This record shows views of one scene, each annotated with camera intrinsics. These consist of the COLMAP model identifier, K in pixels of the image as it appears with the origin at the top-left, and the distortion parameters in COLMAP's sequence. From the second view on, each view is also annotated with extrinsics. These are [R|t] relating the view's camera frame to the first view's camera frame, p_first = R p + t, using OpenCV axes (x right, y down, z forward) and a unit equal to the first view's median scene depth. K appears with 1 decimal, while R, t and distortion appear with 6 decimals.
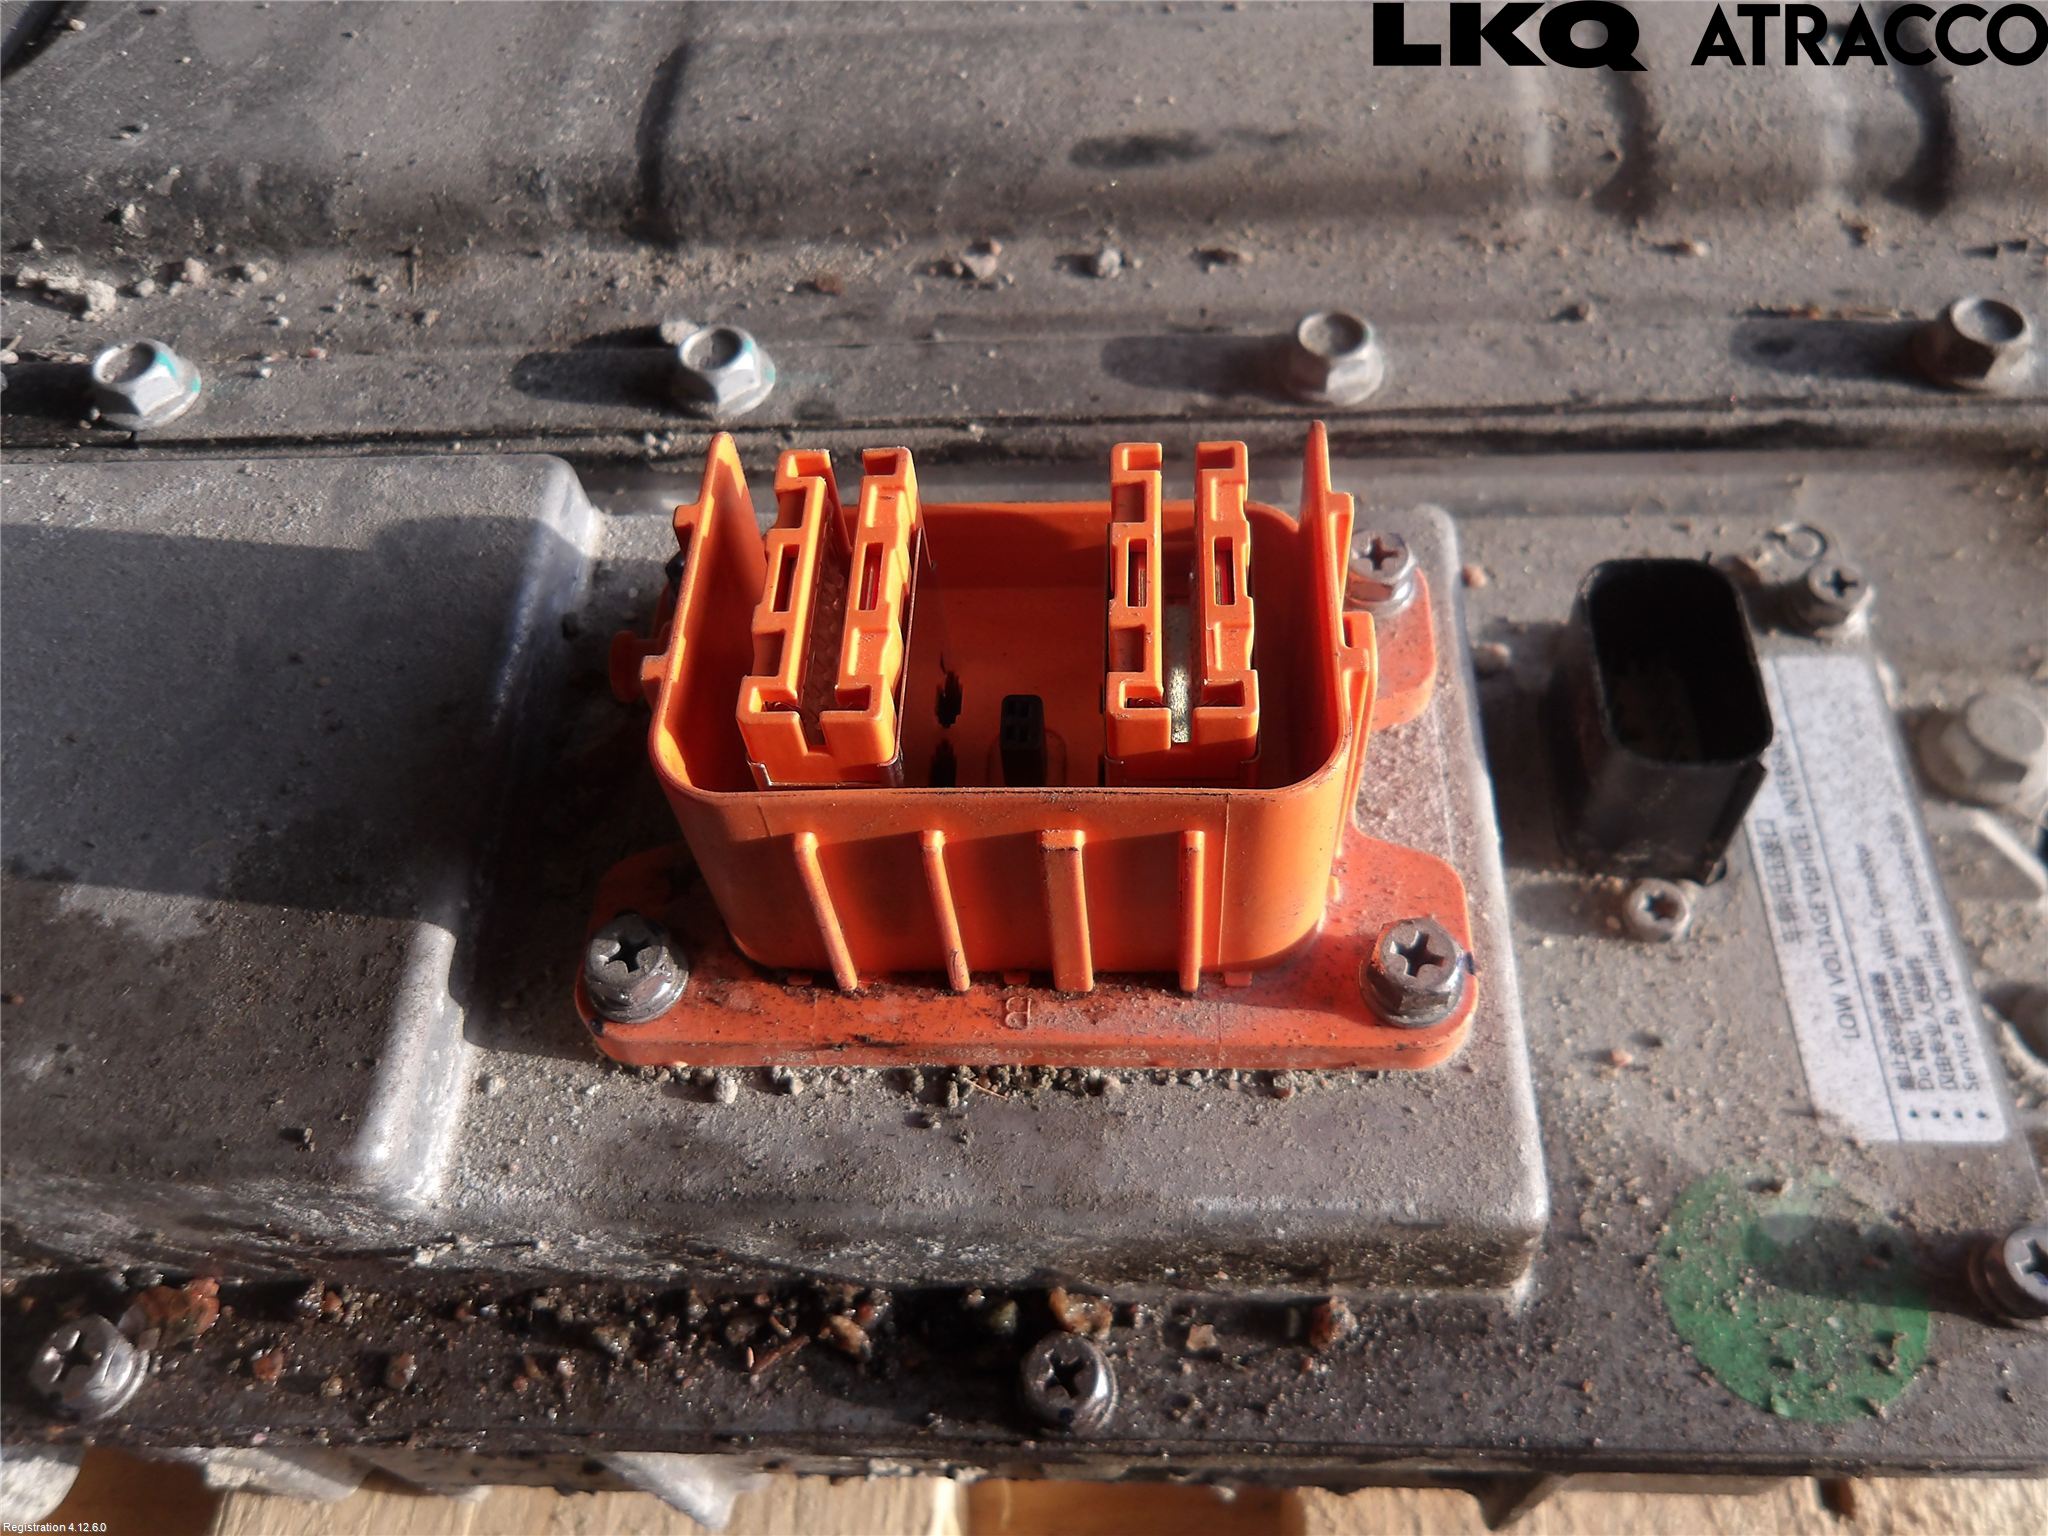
lens RADIAL K [[1683.9, 0, 1046.3], [0, 1683.9, 730.1], [0, 0, 1]] dist [0.021409, -0.016306]
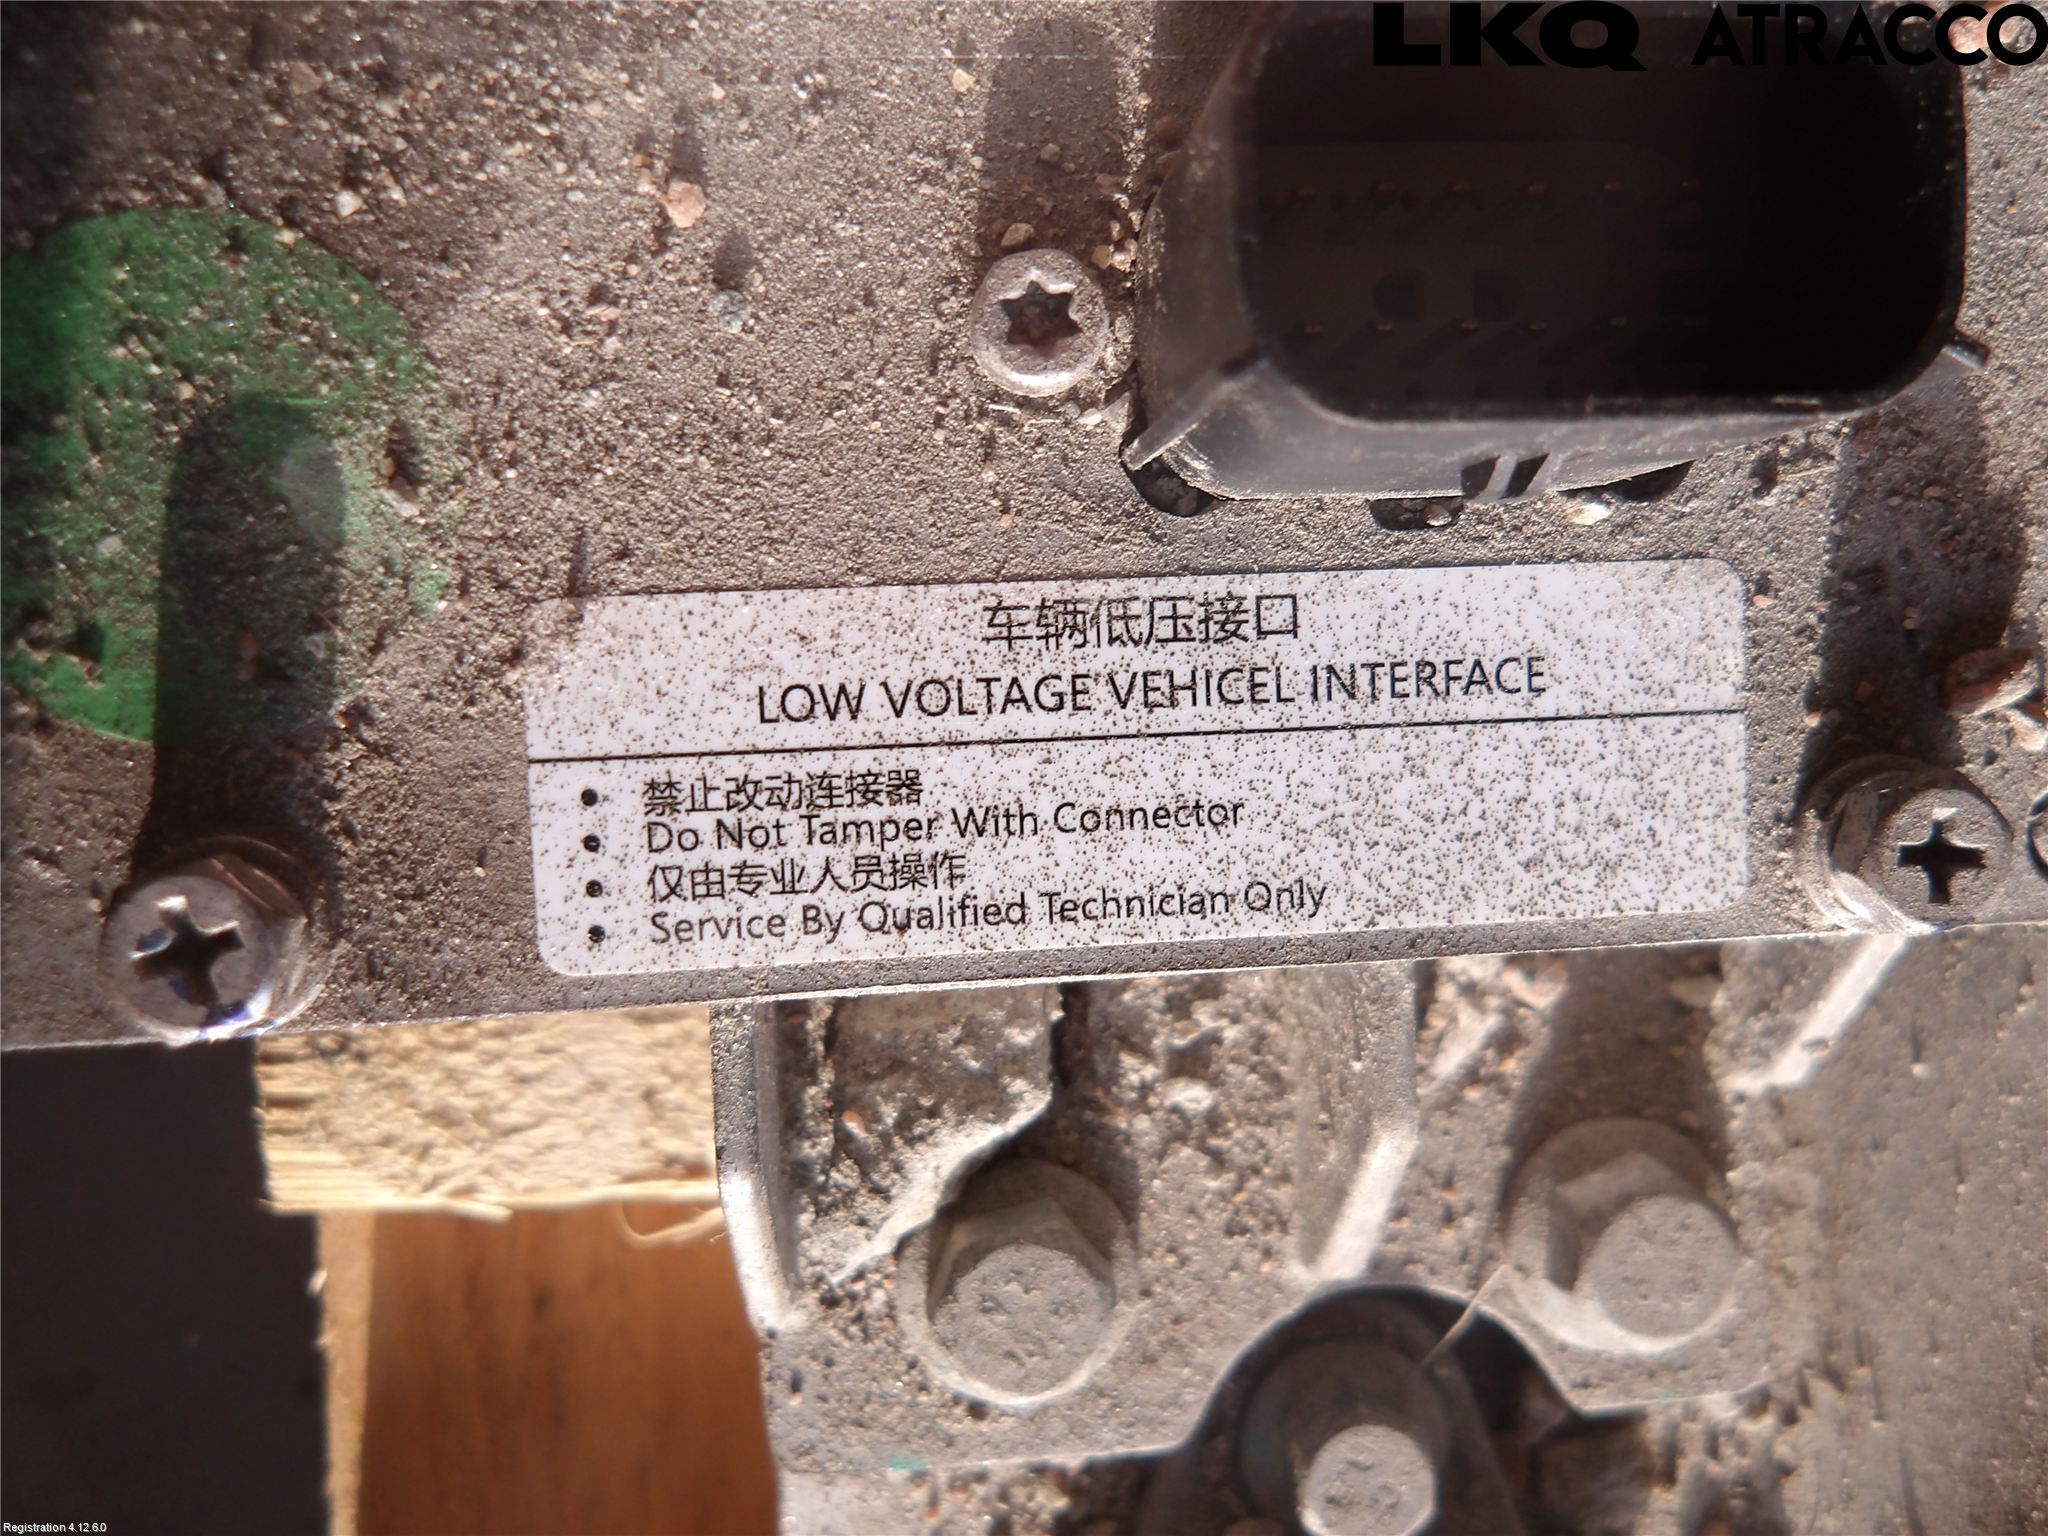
lens RADIAL K [[1683.9, 0, 1027.8], [0, 1683.9, 741.5], [0, 0, 1]] dist [0.021409, -0.016306]
pose [[0.068298, 0.991743, 0.108544, 0.441257], [-0.873631, 0.006913, 0.486540, -0.106547], [0.481773, -0.128057, 0.866889, 0.633283]]
